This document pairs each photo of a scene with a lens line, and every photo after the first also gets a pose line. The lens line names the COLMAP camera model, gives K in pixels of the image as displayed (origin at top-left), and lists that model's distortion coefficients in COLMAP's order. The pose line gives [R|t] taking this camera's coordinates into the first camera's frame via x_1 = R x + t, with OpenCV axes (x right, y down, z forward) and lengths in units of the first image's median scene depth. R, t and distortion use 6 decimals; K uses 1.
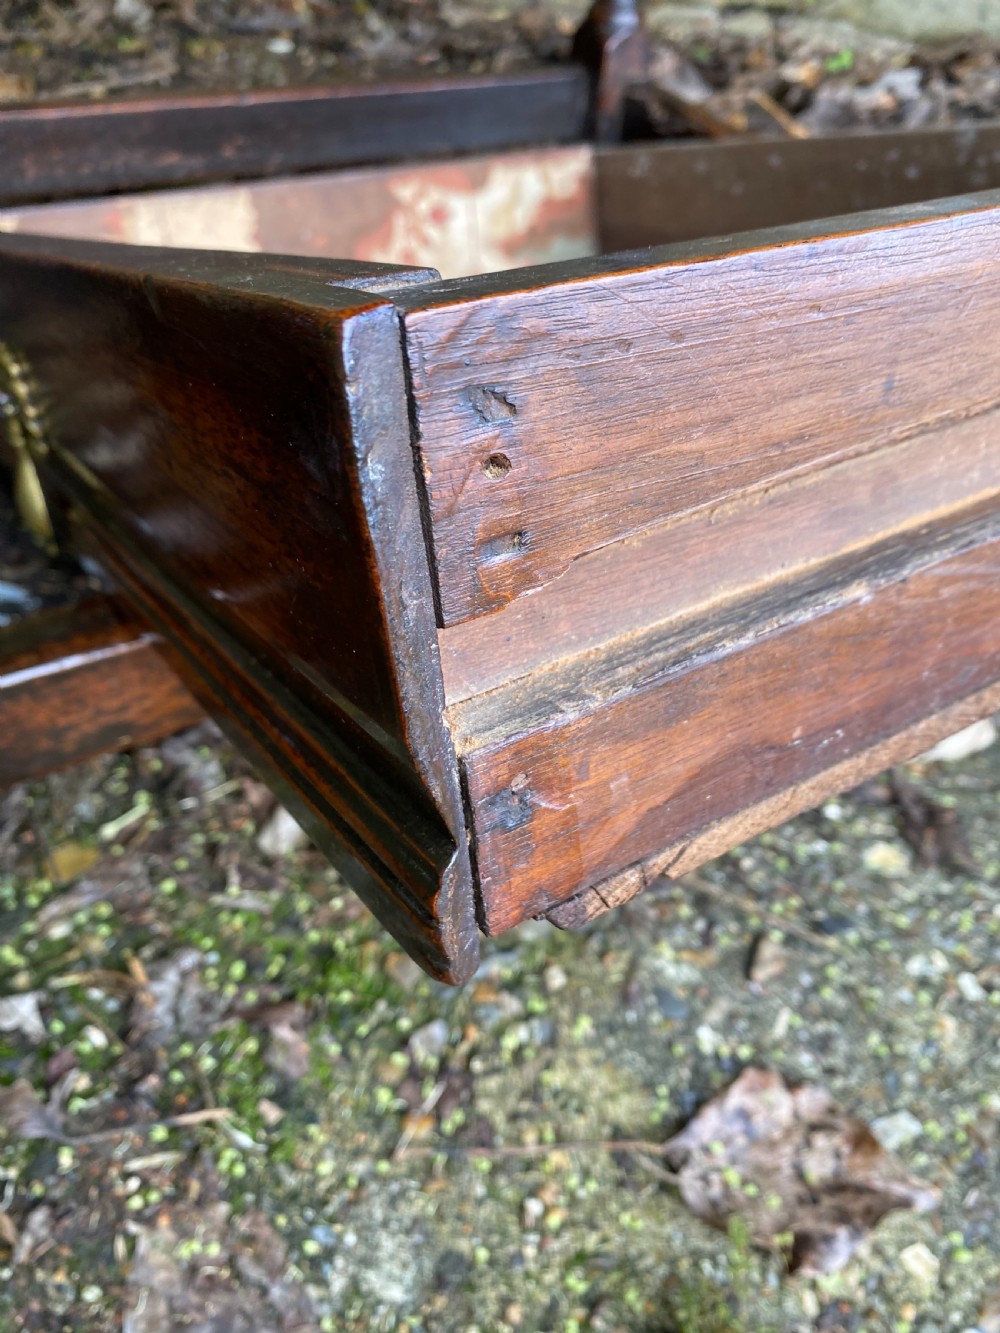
lens RADIAL K [[1054.2, 0, 463.8], [0, 1054.2, 667.0], [0, 0, 1]] dist [-0.003047, -0.001876]
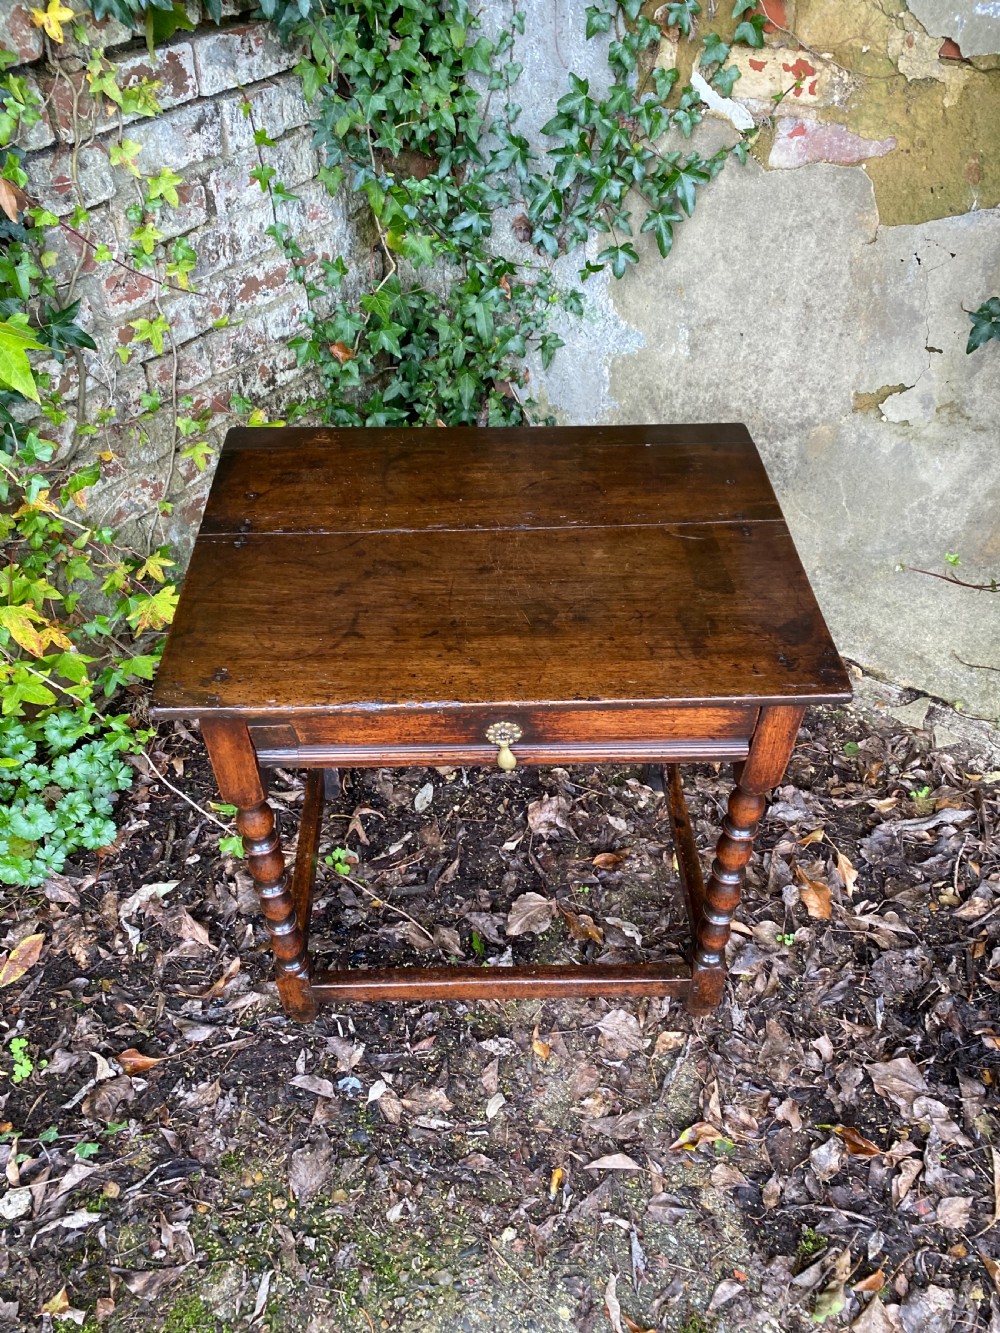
lens RADIAL K [[997.8, 0, 504.9], [0, 997.8, 660.1], [0, 0, 1]] dist [0.010554, -0.001296]
pose [[0.879493, 0.267461, -0.393645, 1.061846], [-0.275352, 0.960612, 0.037485, -2.014815], [0.388166, 0.075423, 0.918498, -2.221665]]
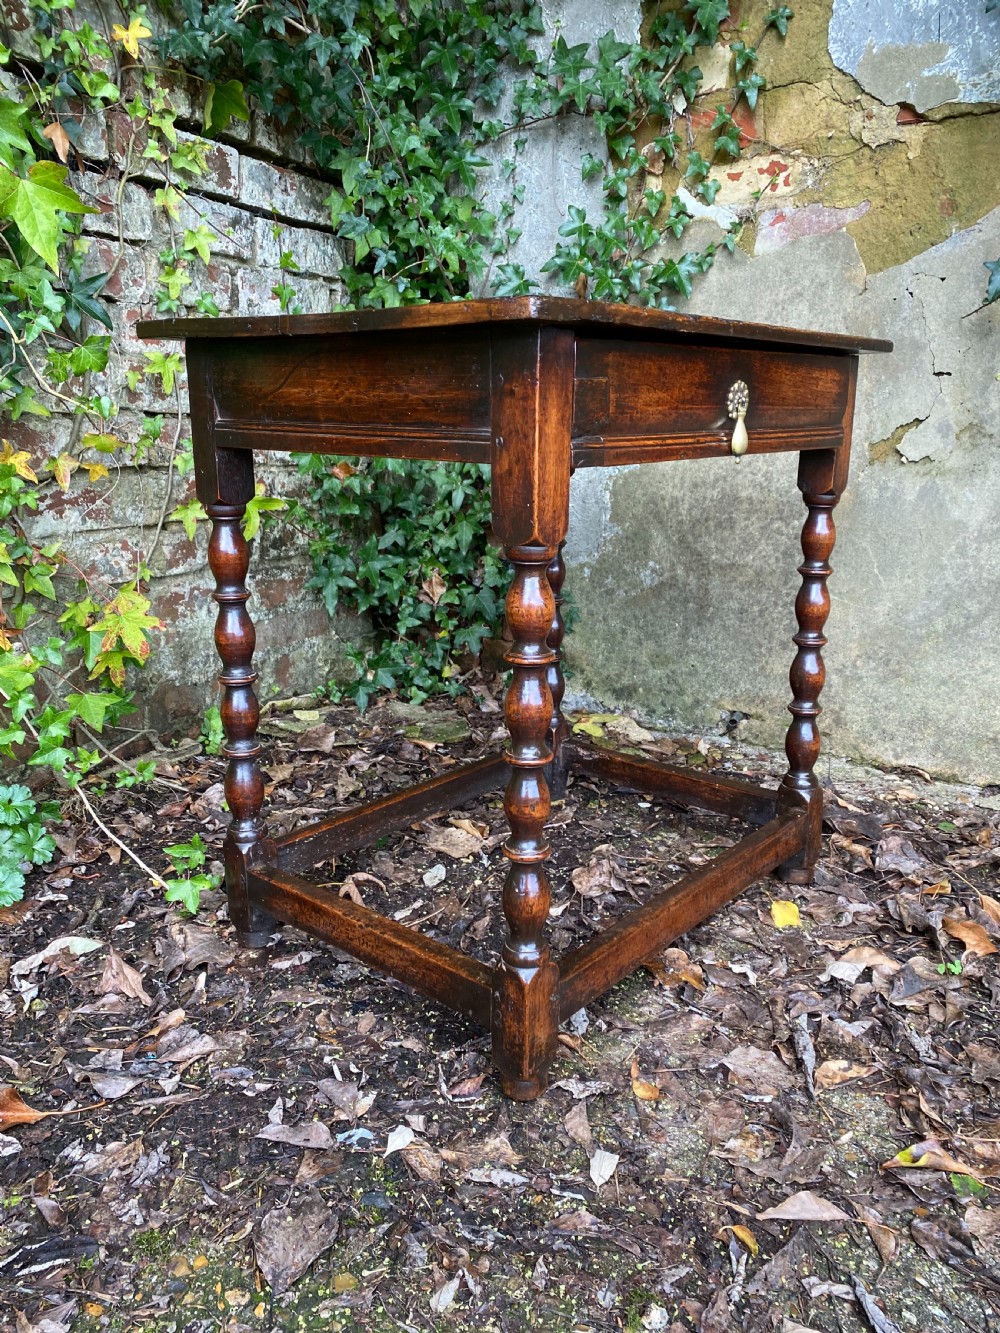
lens RADIAL K [[1001.9, 0, 497.4], [0, 1001.9, 675.1], [0, 0, 1]] dist [0.006590, 0.004565]
pose [[0.911319, 0.034864, -0.410222, 0.710888], [-0.240227, 0.854227, -0.461071, 0.008574], [0.334348, 0.518729, 0.786849, -1.121143]]
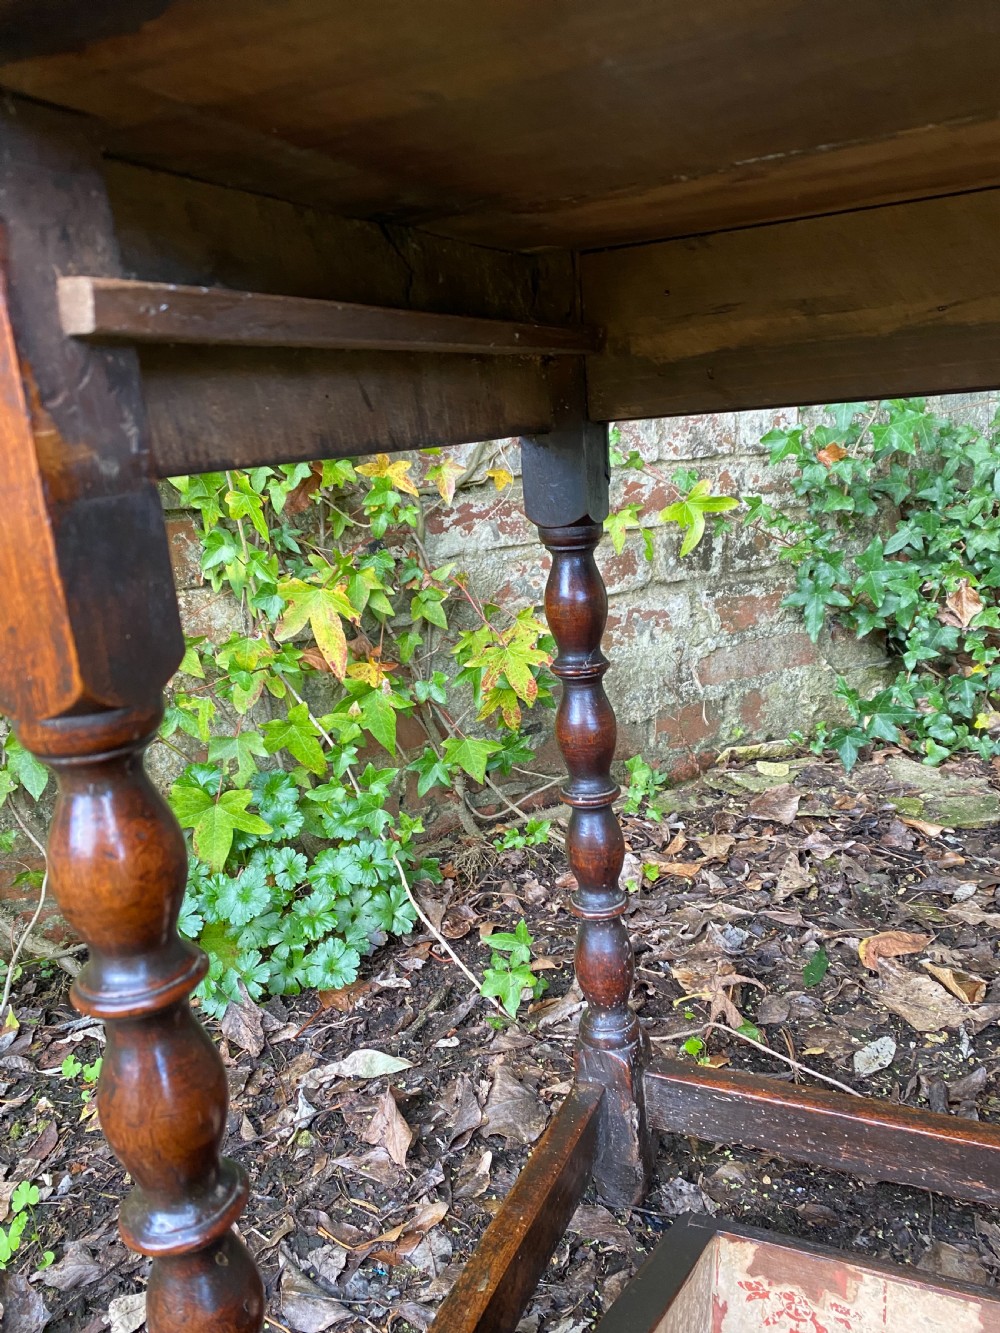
lens RADIAL K [[1008.0, 0, 517.6], [0, 1008.0, 663.6], [0, 0, 1]] dist [0.107940, -0.206712]
pose [[0.548865, 0.060270, -0.833736, 0.549124], [-0.483821, 0.836256, -0.258057, -0.776116], [0.681663, 0.545017, 0.488151, -0.204192]]
